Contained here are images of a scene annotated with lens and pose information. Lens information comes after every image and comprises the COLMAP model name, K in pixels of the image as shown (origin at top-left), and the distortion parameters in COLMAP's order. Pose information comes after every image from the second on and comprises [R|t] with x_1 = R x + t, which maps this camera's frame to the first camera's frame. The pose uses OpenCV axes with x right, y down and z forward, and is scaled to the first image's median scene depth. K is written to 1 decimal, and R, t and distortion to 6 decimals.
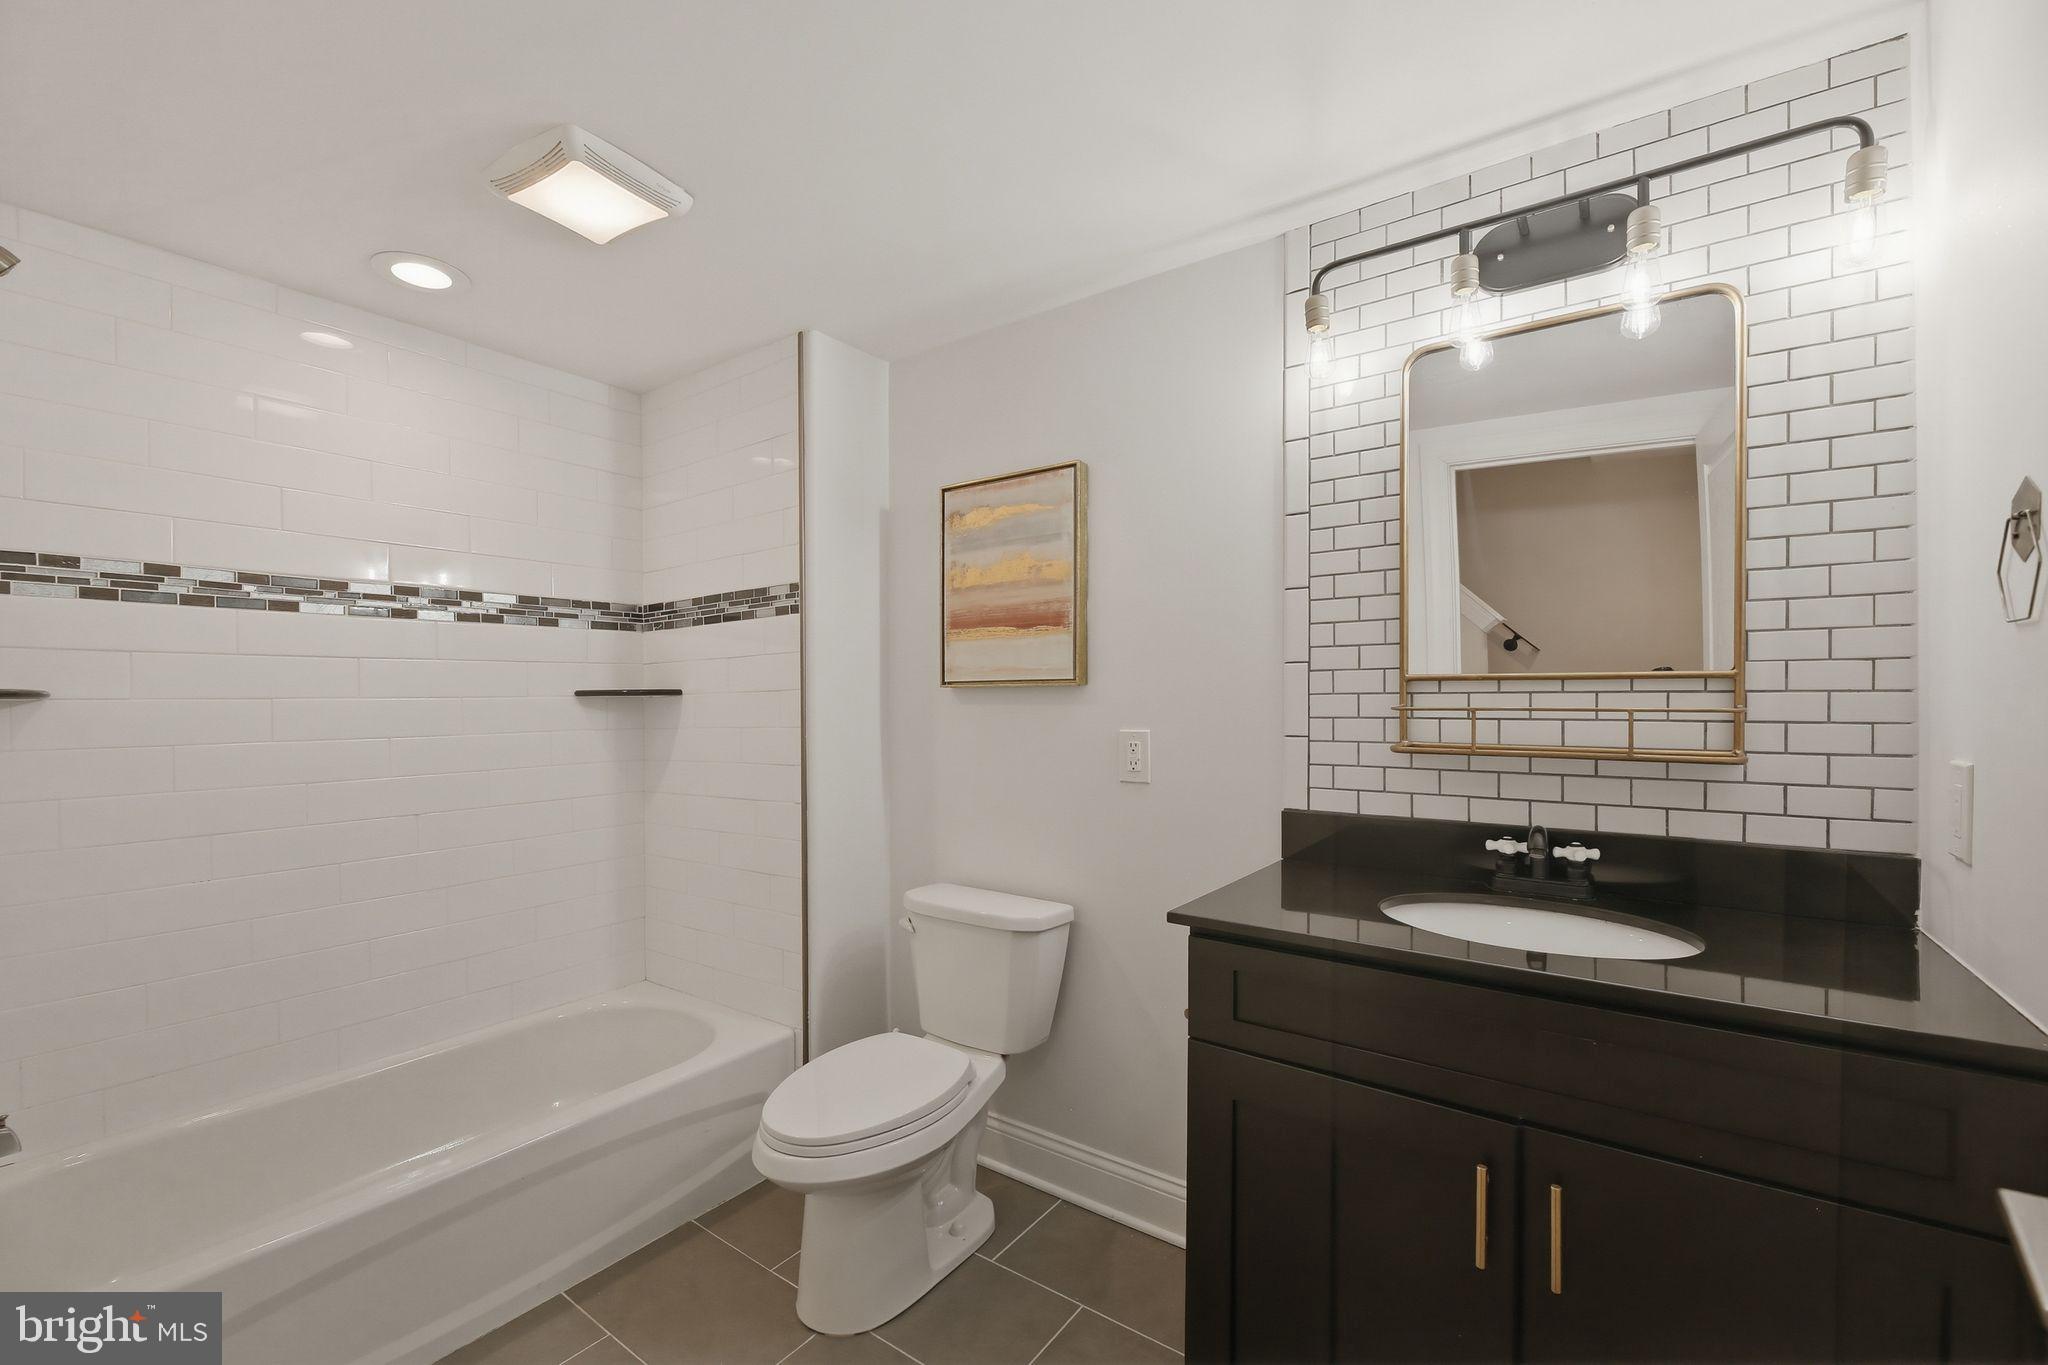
lens RADIAL K [[851.4, 0, 1017.8], [0, 851.4, 673.7], [0, 0, 1]] dist [0.000490, -0.006752]
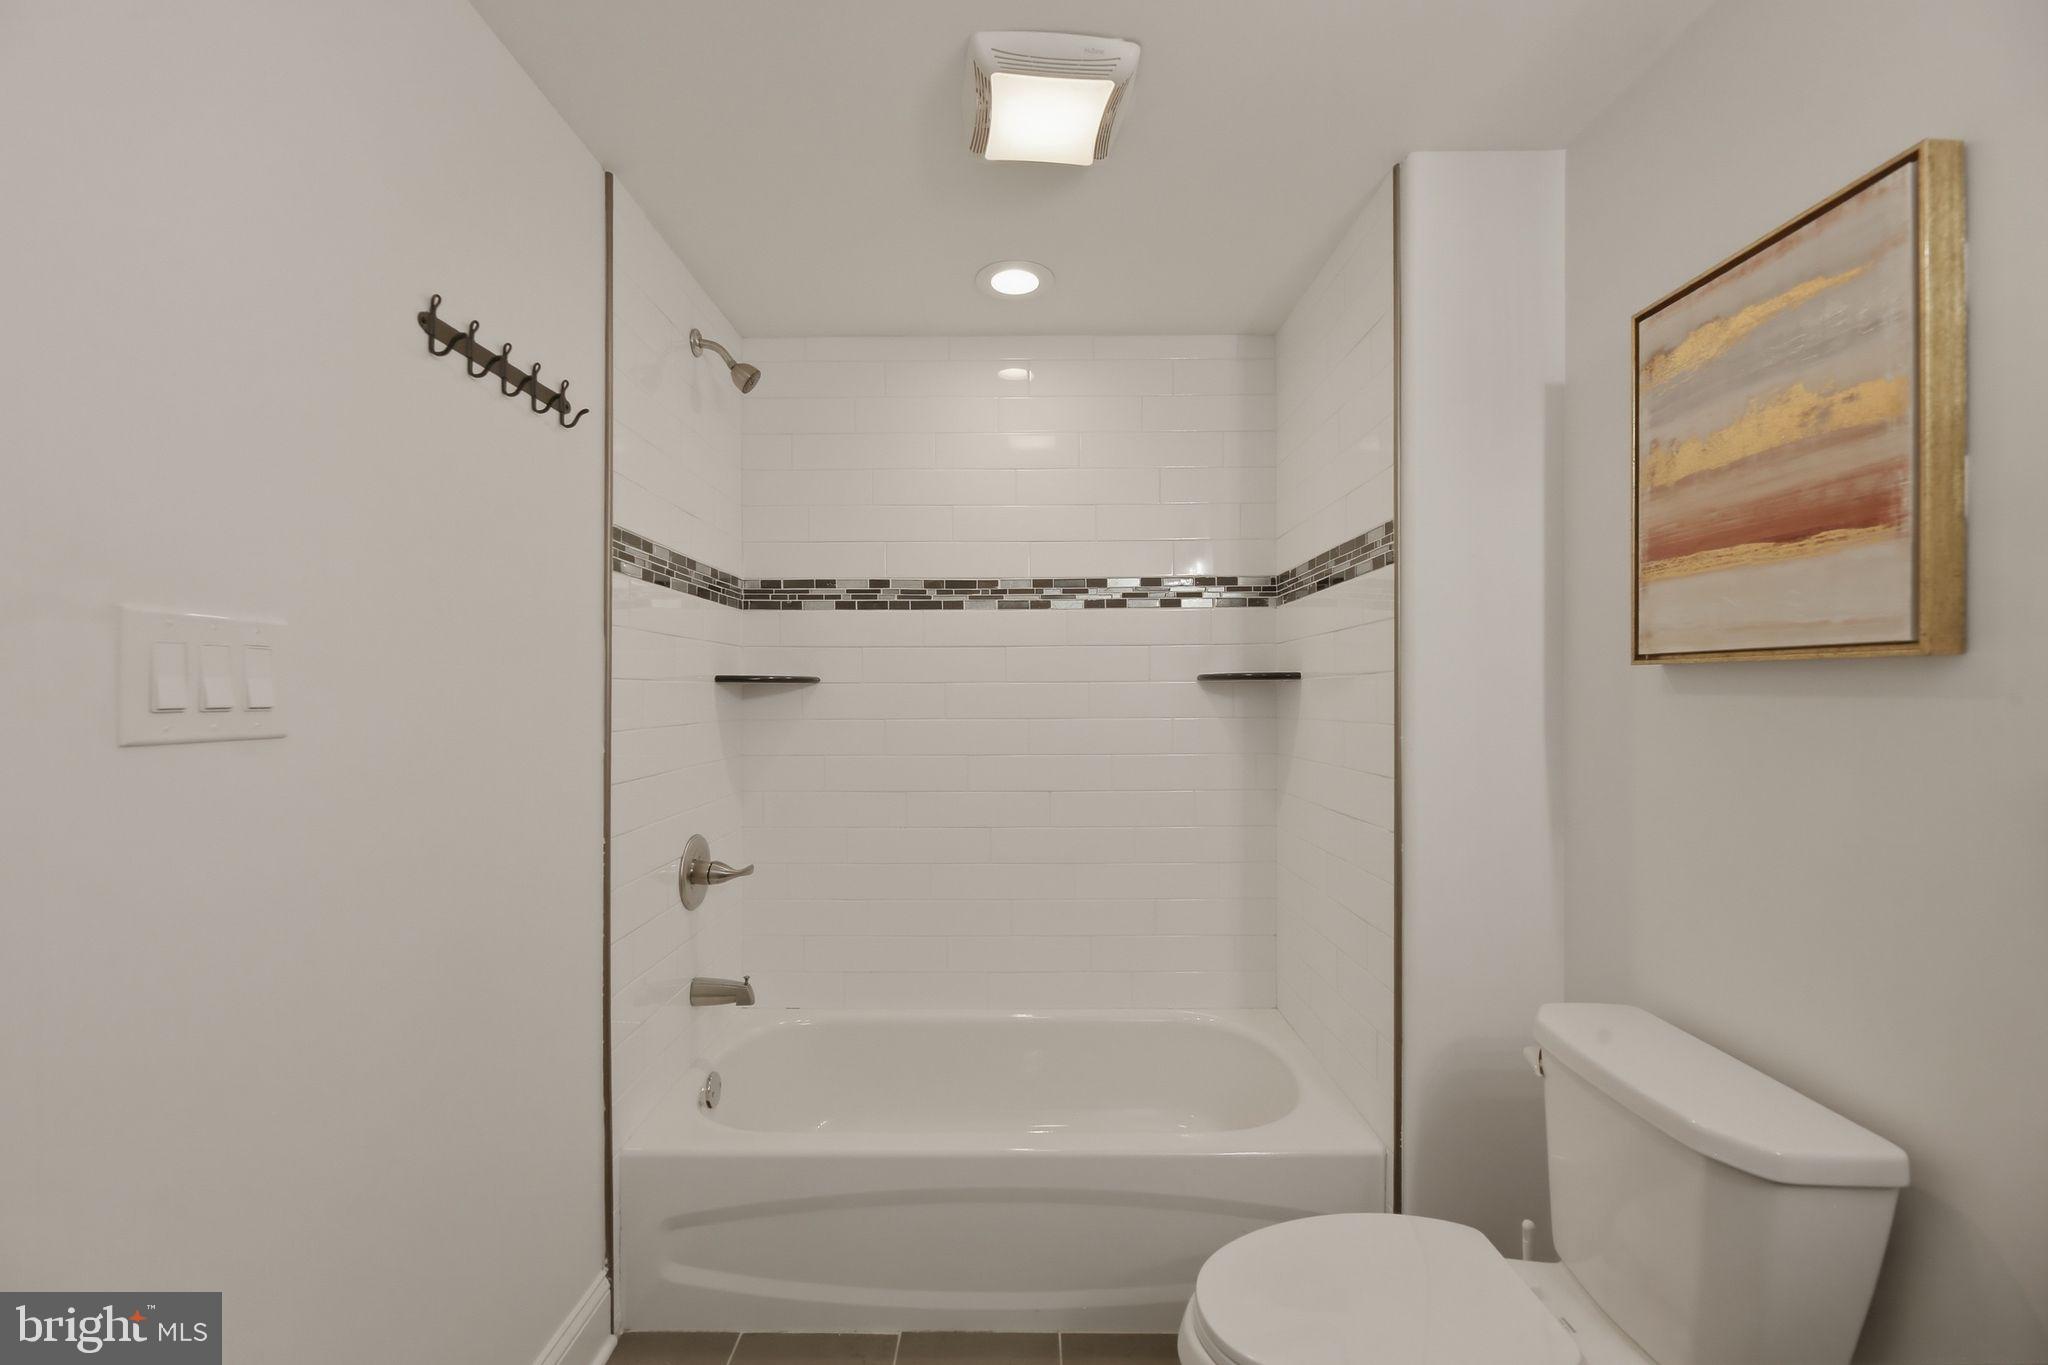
lens RADIAL K [[851.4, 0, 1017.8], [0, 851.4, 673.7], [0, 0, 1]] dist [0.000490, -0.006752]
pose [[0.574506, -0.007114, -0.818470, 0.146413], [0.022819, 0.999713, 0.007328, 0.008666], [0.818182, -0.022886, 0.574503, 0.347717]]
